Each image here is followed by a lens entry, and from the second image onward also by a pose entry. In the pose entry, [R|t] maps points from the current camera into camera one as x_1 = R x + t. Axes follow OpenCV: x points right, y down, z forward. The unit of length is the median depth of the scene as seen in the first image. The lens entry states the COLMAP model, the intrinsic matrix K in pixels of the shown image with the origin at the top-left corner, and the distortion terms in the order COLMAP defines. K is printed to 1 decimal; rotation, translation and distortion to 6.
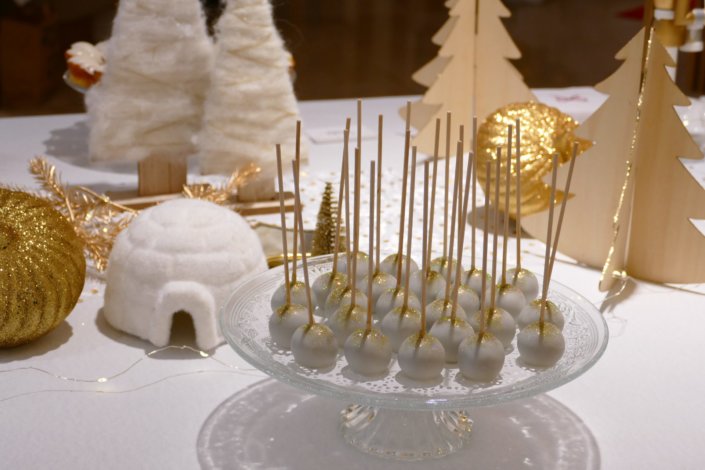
lens RADIAL K [[1633.6, 0, 352.5], [0, 1633.6, 235.0], [0, 0, 1]] dist [-0.021619, -0.107182]
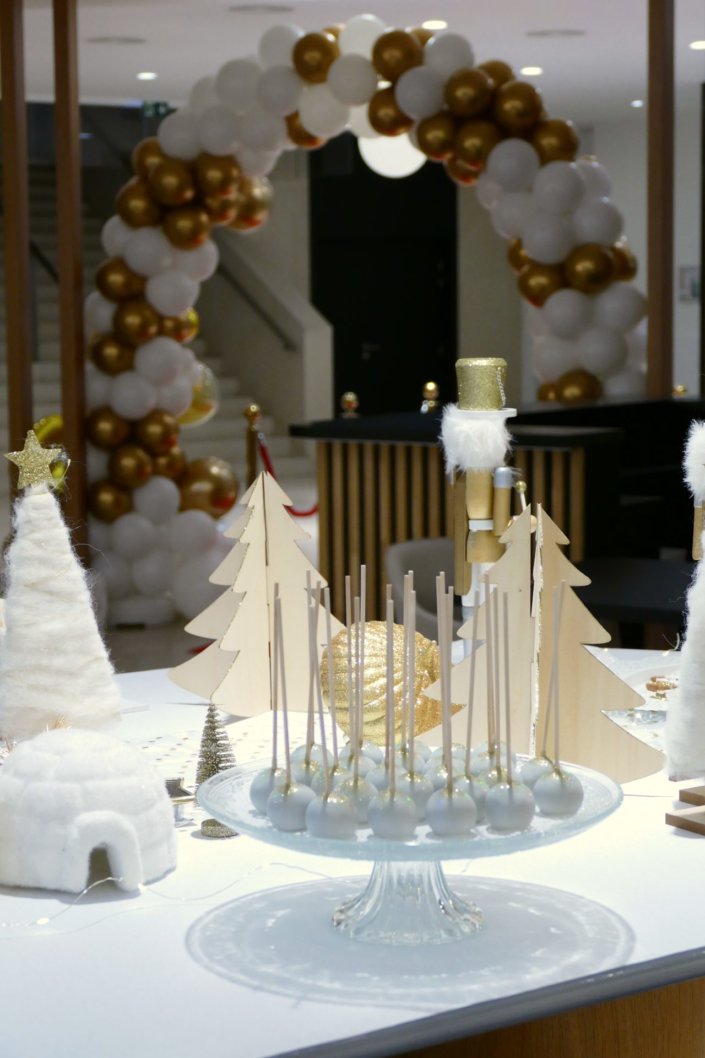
lens RADIAL K [[2744.1, 0, 352.5], [0, 2744.1, 529.0], [0, 0, 1]] dist [-0.030982, -0.520027]
pose [[0.941635, -0.060010, 0.331243, -0.379096], [0.136390, 0.967613, -0.212422, 0.177628], [-0.307767, 0.245202, 0.919323, -0.332323]]
